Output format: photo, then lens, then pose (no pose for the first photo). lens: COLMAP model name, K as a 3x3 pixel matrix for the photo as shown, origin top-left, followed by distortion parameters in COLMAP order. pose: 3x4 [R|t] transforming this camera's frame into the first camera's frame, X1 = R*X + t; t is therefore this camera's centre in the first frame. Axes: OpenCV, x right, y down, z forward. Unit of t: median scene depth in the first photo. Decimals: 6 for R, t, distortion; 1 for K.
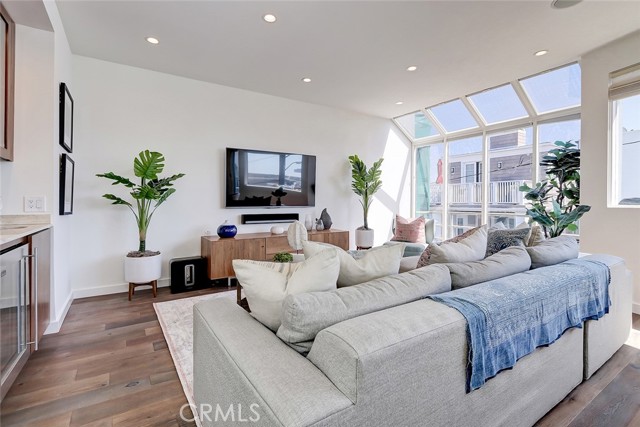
lens RADIAL K [[296.8, 0, 320.7], [0, 296.8, 204.2], [0, 0, 1]] dist [0.000522, -0.002275]
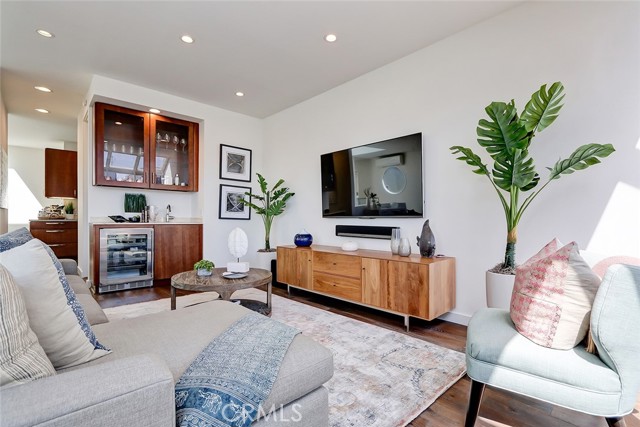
lens RADIAL K [[296.8, 0, 319.4], [0, 296.8, 219.7], [0, 0, 1]] dist [0.000522, -0.002275]
pose [[0.170996, -0.000255, -0.985272, 0.610049], [-0.017902, 0.999834, -0.003366, 0.021731], [0.985109, 0.018214, 0.170963, 0.792407]]
